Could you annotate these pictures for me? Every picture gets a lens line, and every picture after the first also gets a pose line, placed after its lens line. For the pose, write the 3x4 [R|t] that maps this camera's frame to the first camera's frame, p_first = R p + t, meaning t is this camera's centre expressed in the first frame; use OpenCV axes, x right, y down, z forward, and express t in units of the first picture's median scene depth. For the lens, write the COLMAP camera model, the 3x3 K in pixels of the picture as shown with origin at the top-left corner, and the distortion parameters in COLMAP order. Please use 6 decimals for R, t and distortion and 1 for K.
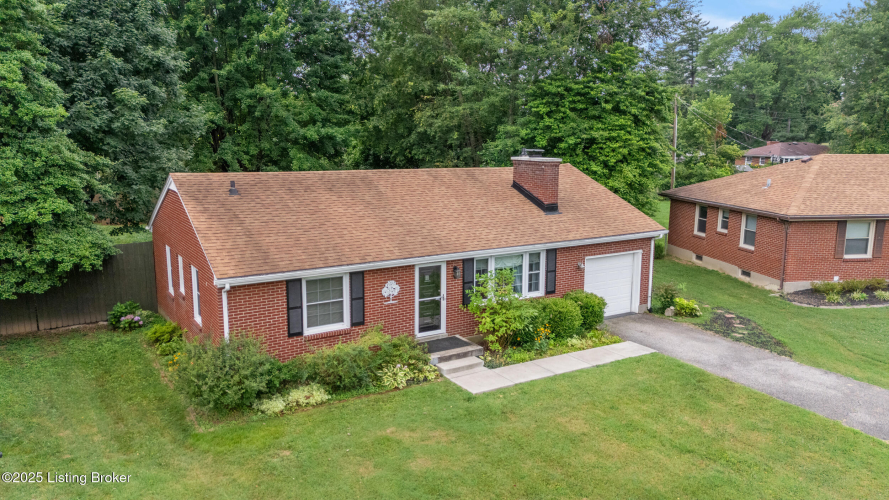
lens RADIAL K [[646.6, 0, 444.5], [0, 646.6, 250.0], [0, 0, 1]] dist [0.077740, -0.081312]
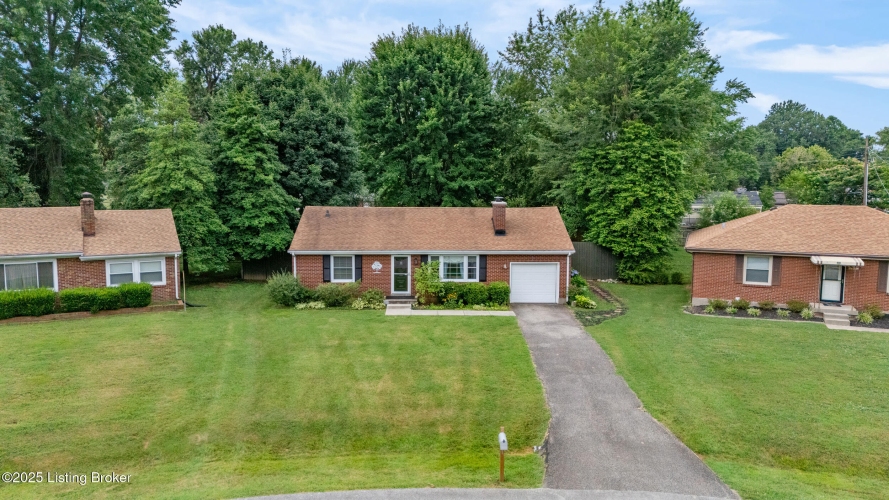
lens RADIAL K [[646.6, 0, 444.5], [0, 646.6, 250.0], [0, 0, 1]] dist [0.077740, -0.081312]
pose [[0.861593, 0.055069, -0.504604, 1.020820], [-0.088230, 0.995213, -0.042038, 0.072324], [0.499873, 0.080740, 0.862327, -0.571992]]
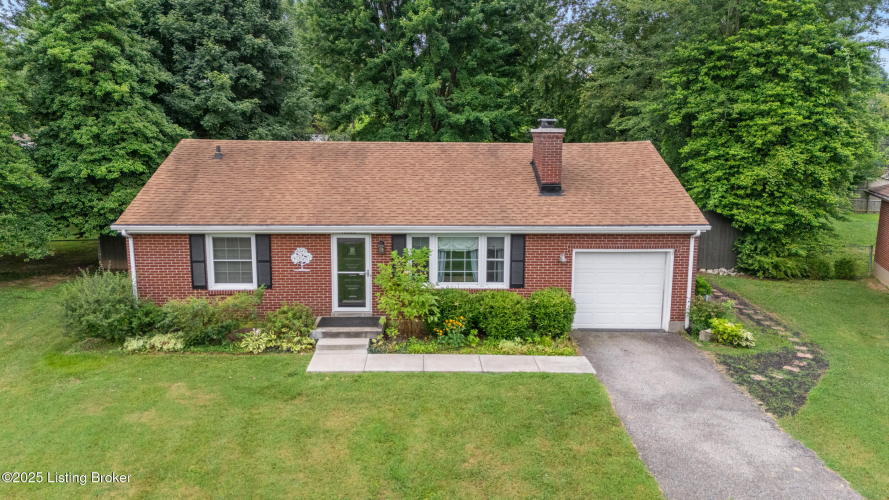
lens RADIAL K [[646.6, 0, 444.5], [0, 646.6, 250.0], [0, 0, 1]] dist [0.077740, -0.081312]
pose [[0.858693, 0.087331, -0.504995, 0.553721], [-0.089408, 0.995791, 0.020178, 0.011222], [0.504631, 0.027824, 0.862887, 0.245831]]
